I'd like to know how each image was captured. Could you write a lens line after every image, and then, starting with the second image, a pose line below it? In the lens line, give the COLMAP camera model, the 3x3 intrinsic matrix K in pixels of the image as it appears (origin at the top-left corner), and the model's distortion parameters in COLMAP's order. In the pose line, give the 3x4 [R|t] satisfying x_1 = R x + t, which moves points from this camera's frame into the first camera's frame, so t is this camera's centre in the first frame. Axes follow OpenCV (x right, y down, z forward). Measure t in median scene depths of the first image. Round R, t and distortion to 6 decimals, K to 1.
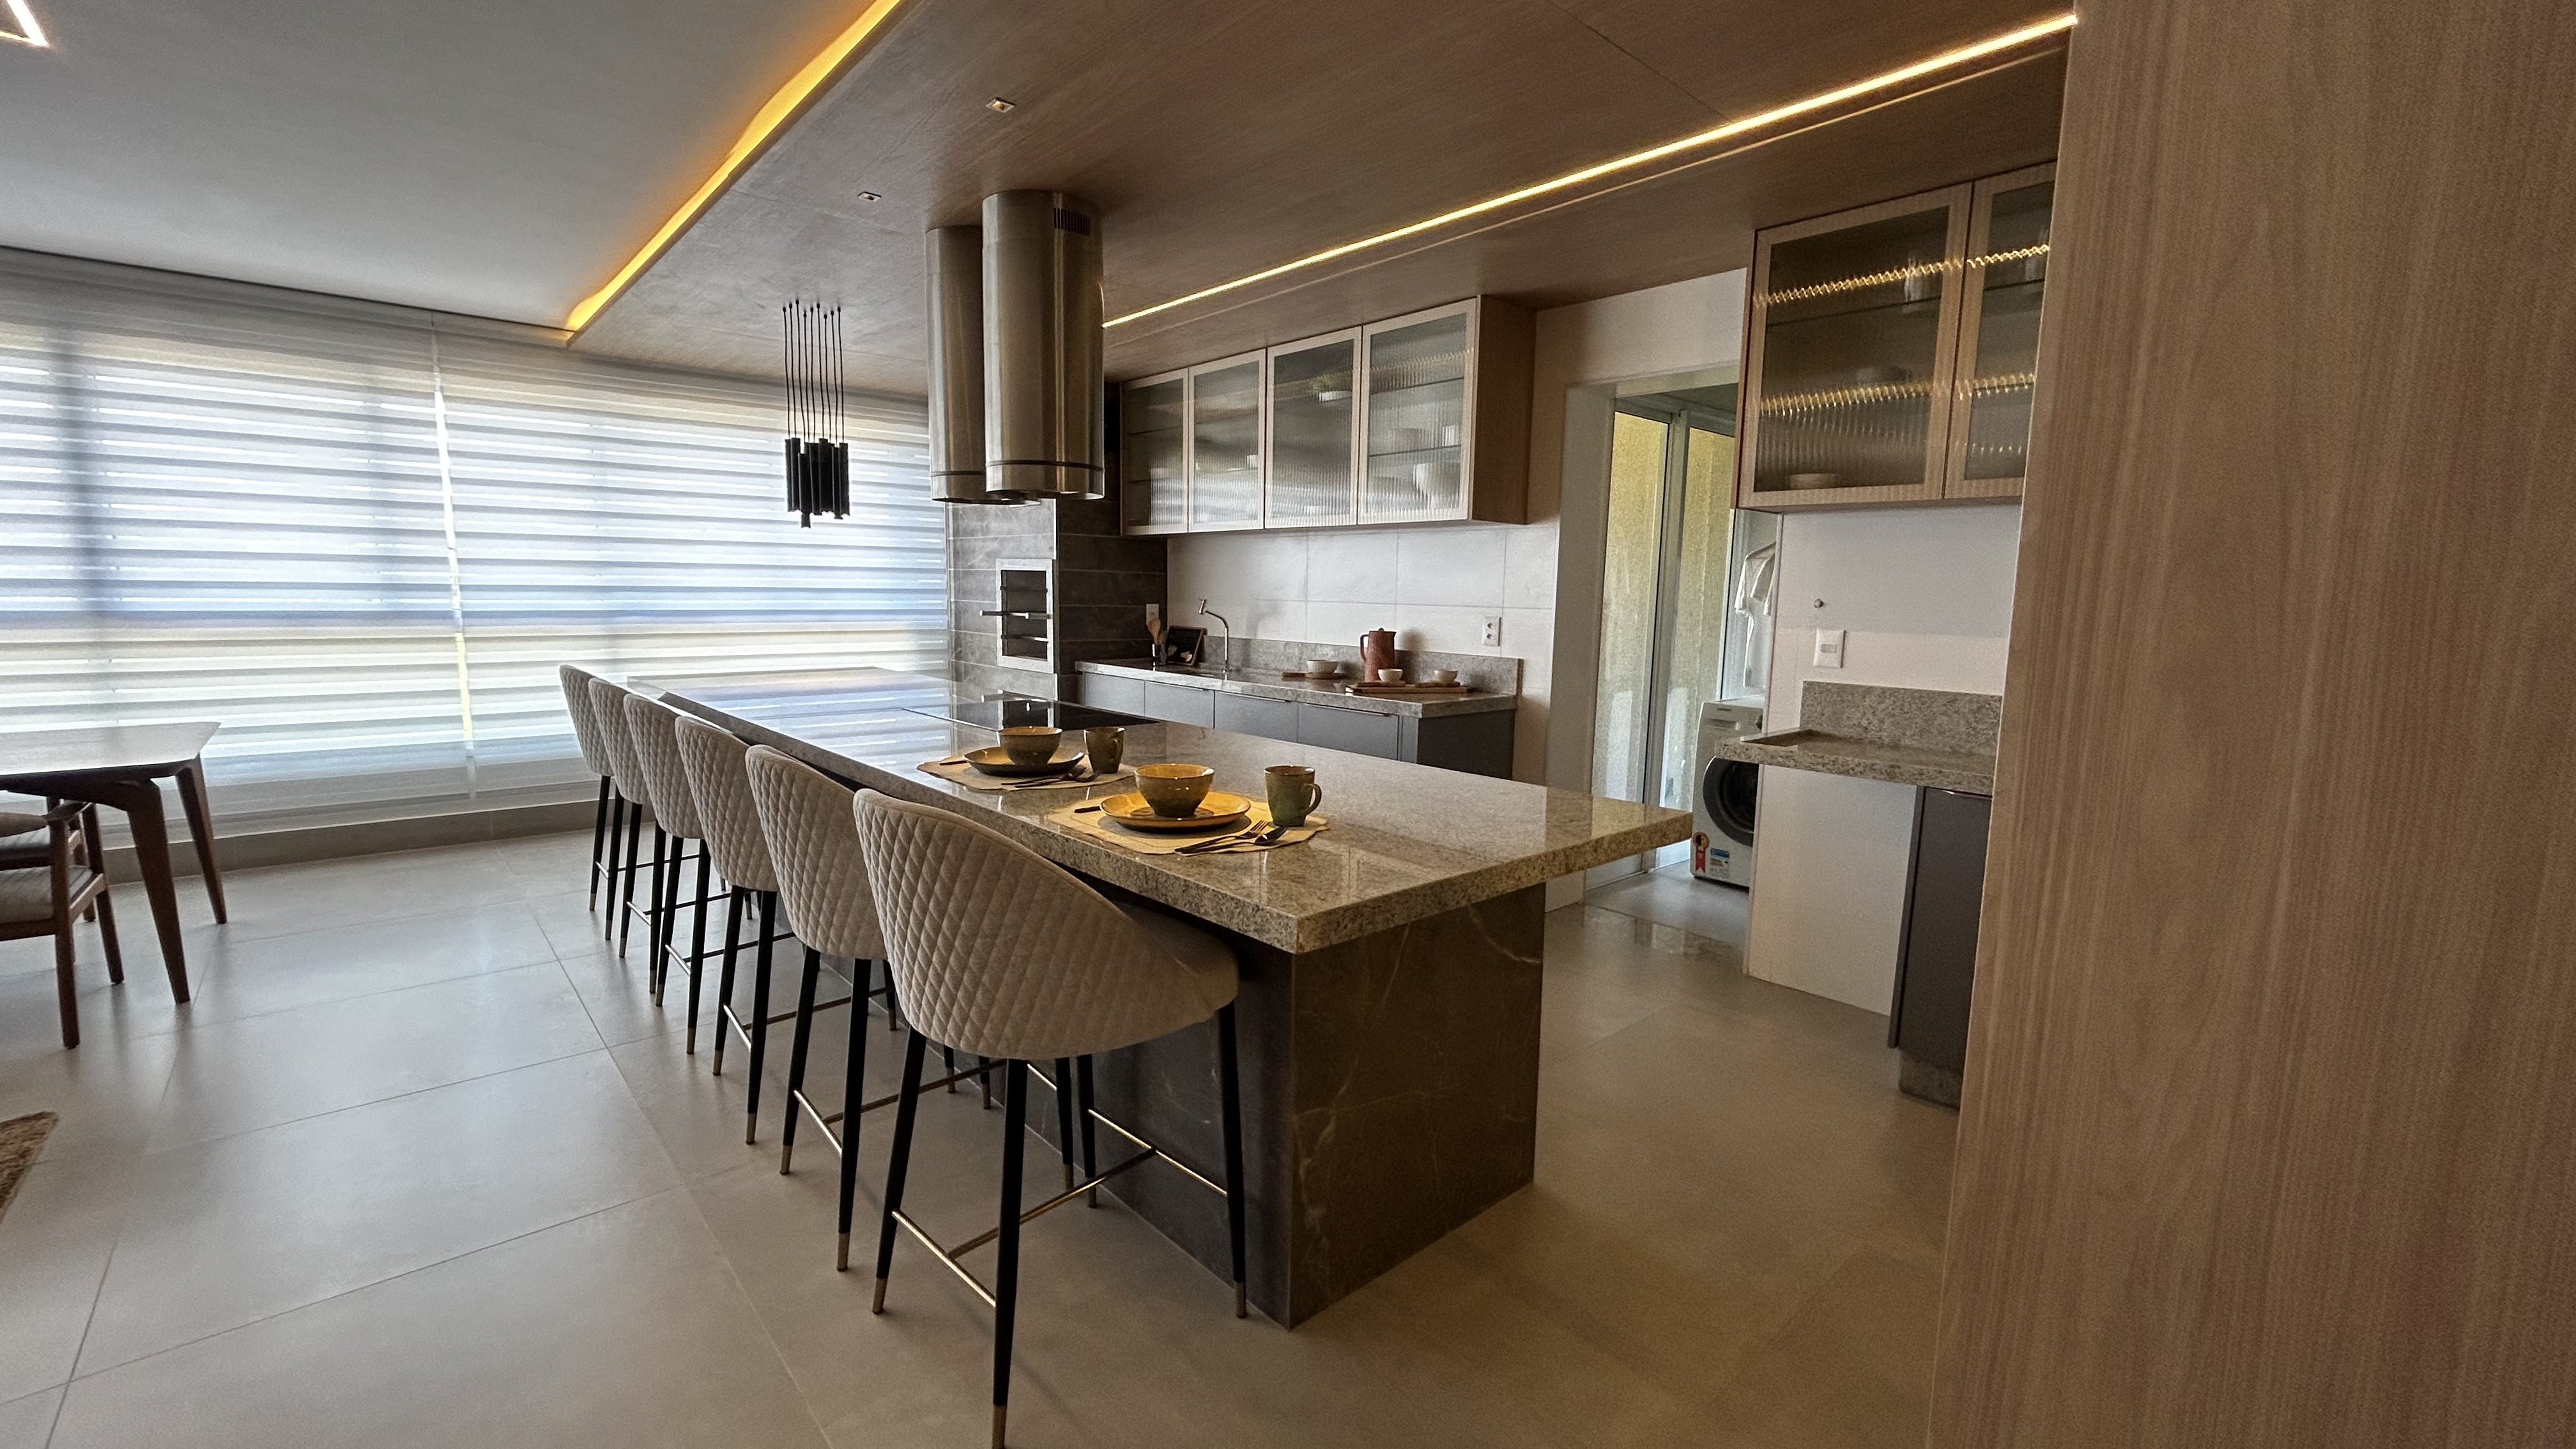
lens RADIAL K [[1048.4, 0, 1273.2], [0, 1048.4, 726.0], [0, 0, 1]] dist [0.002764, -0.001326]
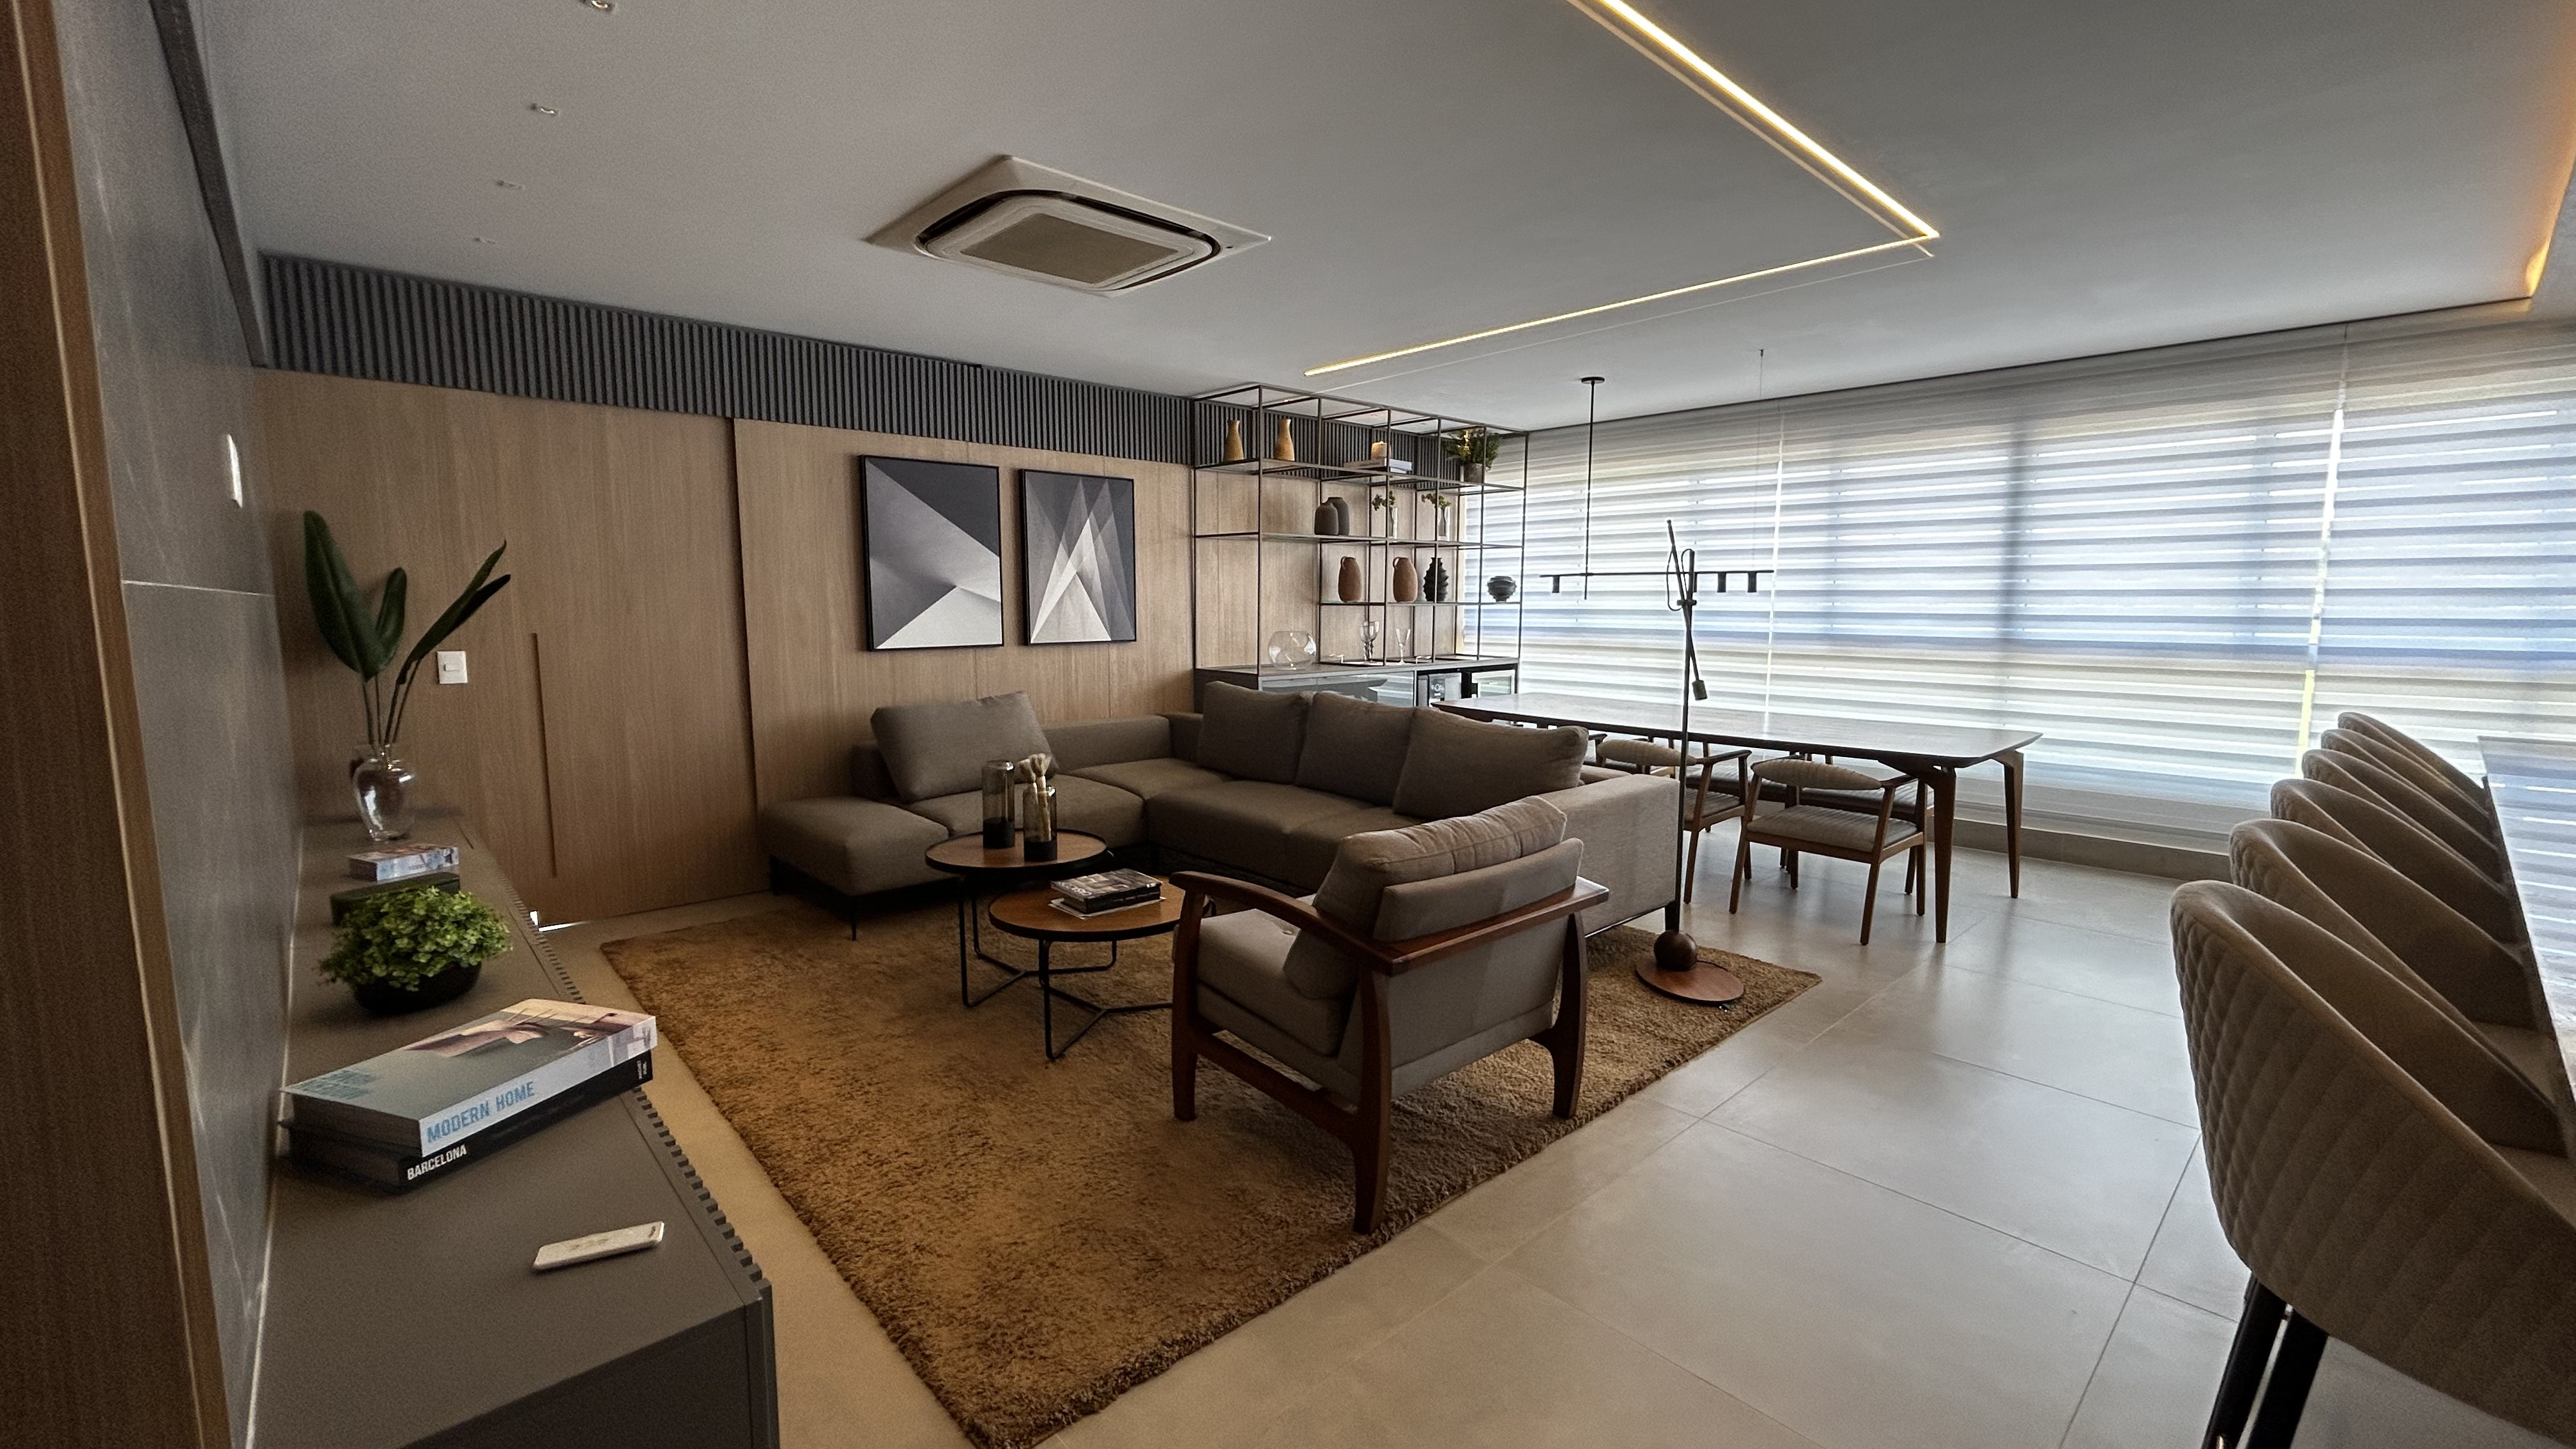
lens RADIAL K [[1048.4, 0, 1294.4], [0, 1048.4, 752.7], [0, 0, 1]] dist [0.002764, -0.001326]
pose [[0.016301, 0.129690, -0.991421, 0.147155], [-0.131411, 0.983229, 0.126457, -0.017643], [0.991194, 0.128222, 0.033070, 0.097230]]
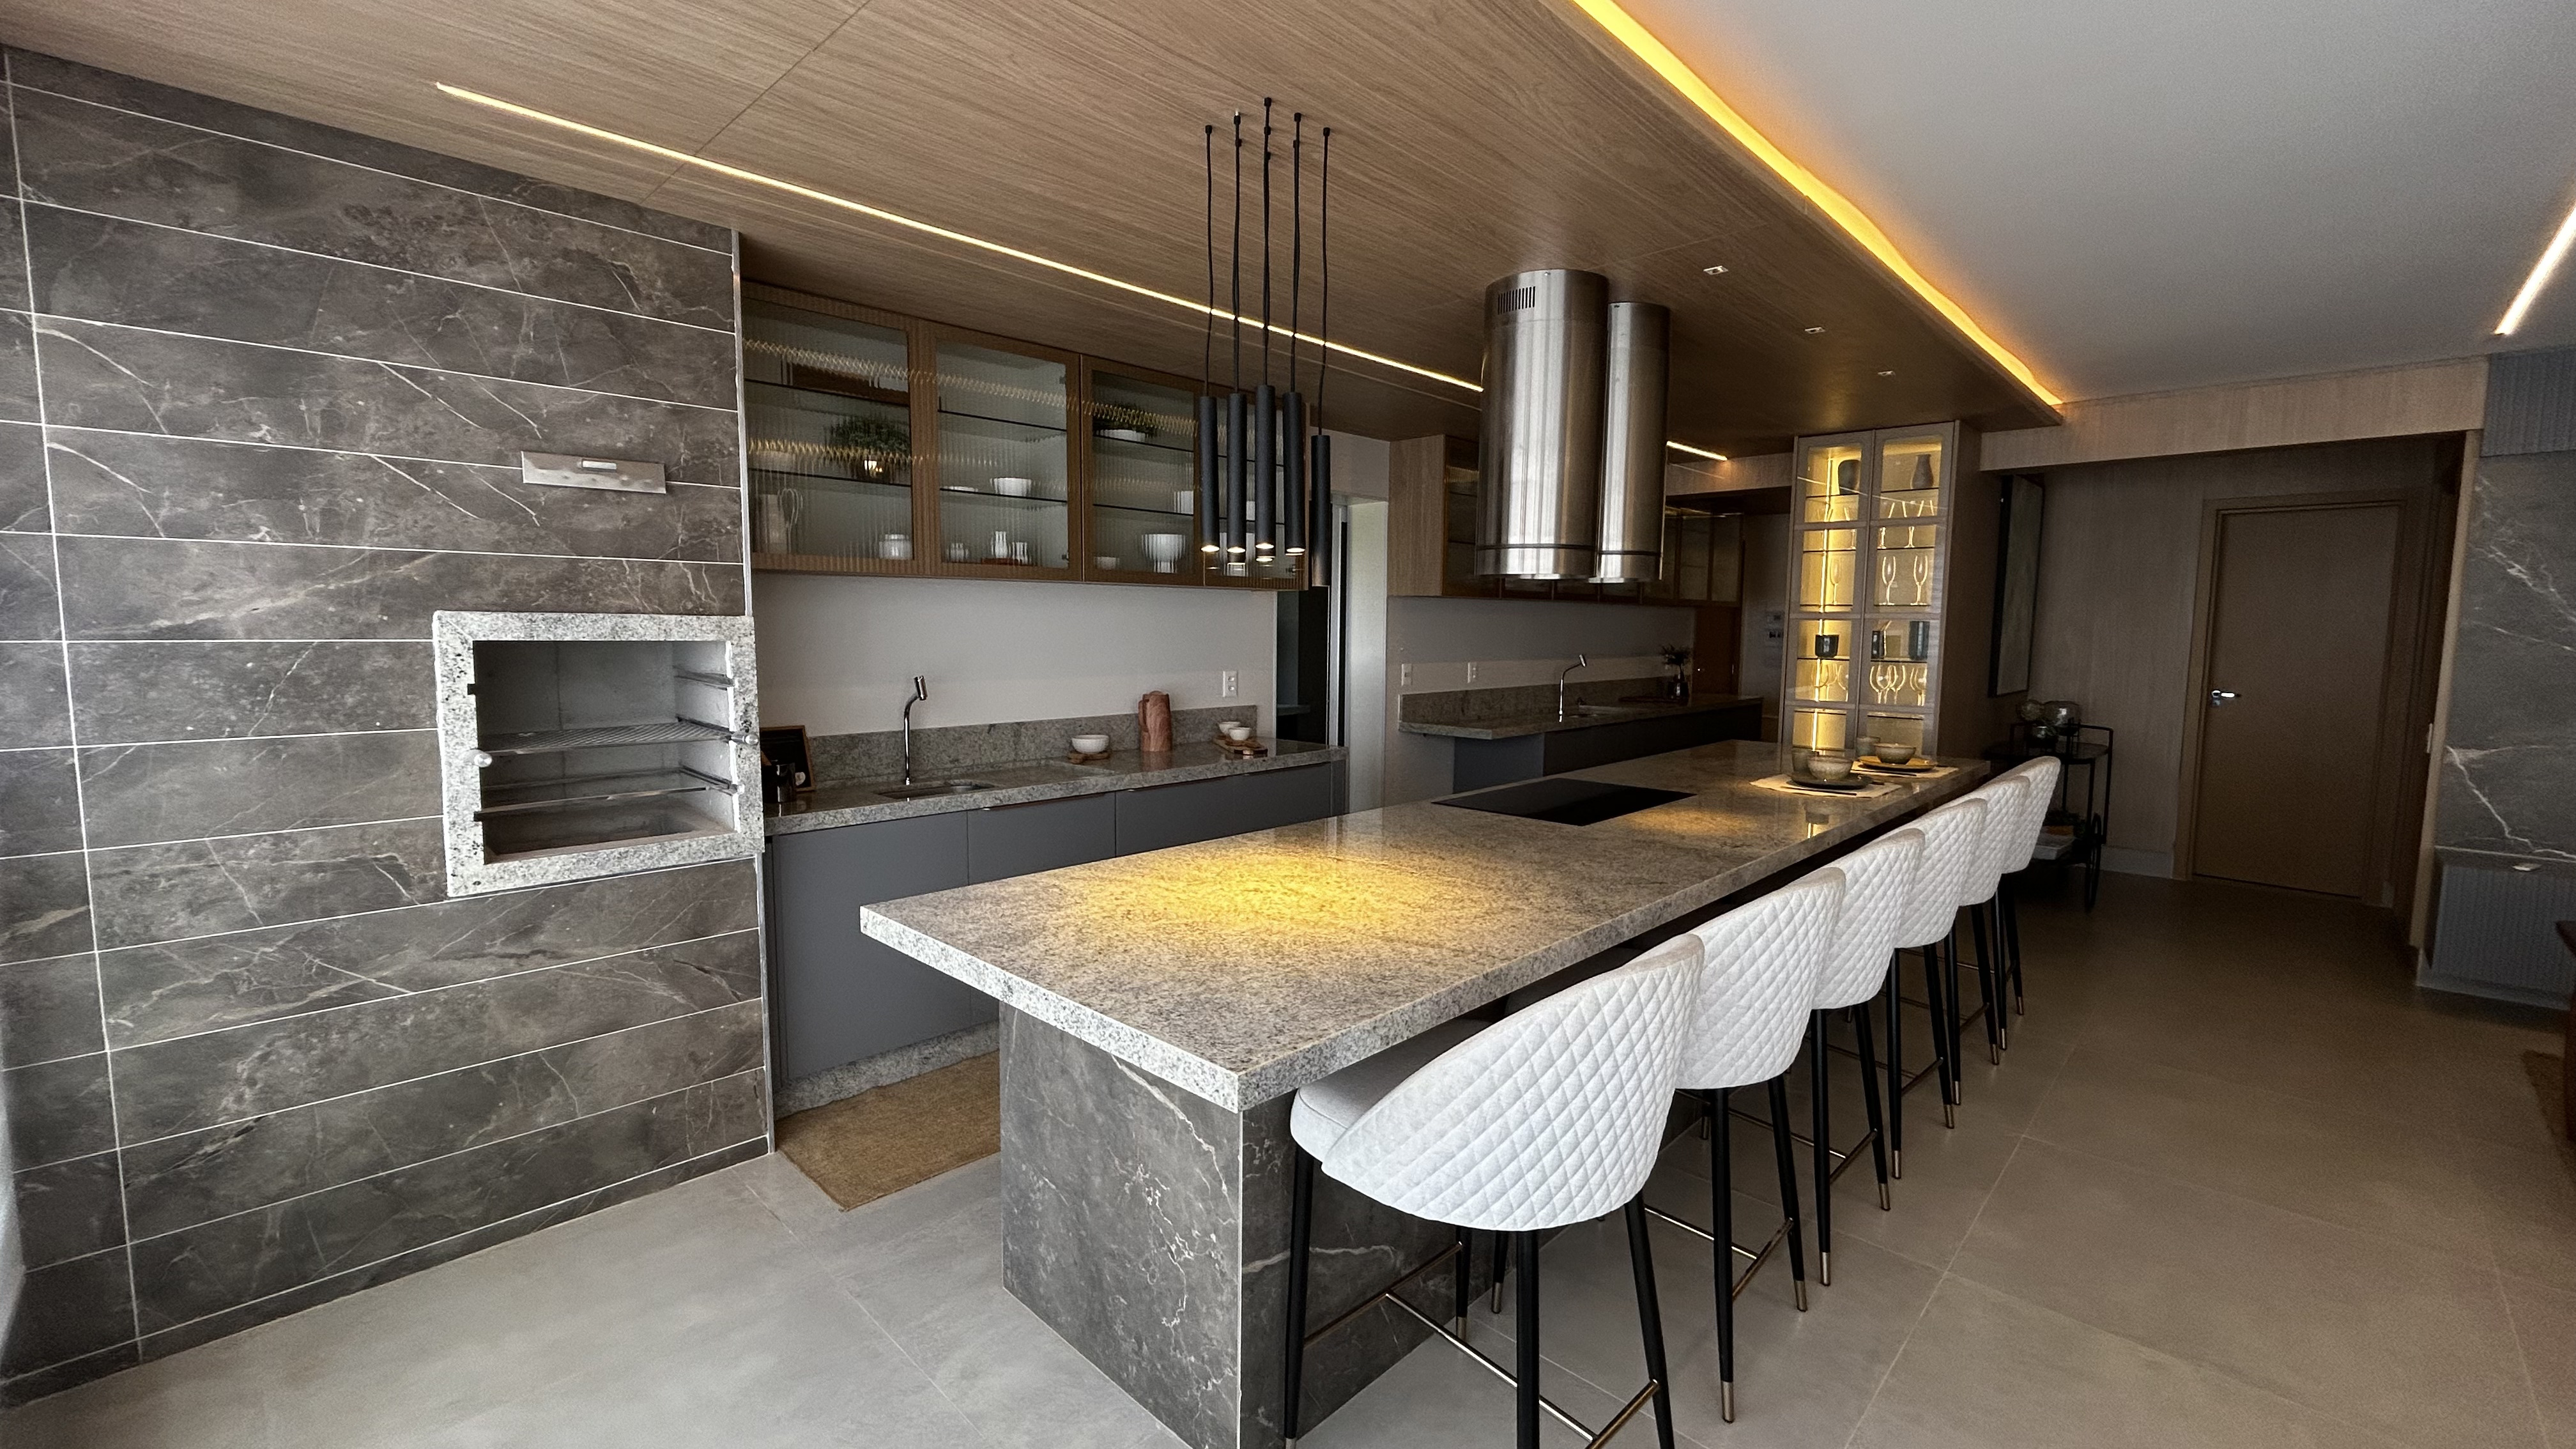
lens RADIAL K [[1048.4, 0, 1281.1], [0, 1048.4, 720.8], [0, 0, 1]] dist [0.002764, -0.001326]
pose [[-0.072001, -0.114502, 0.990810, -0.778949], [0.119951, 0.985185, 0.122568, -0.156307], [-0.990165, 0.127674, -0.057199, 0.872942]]
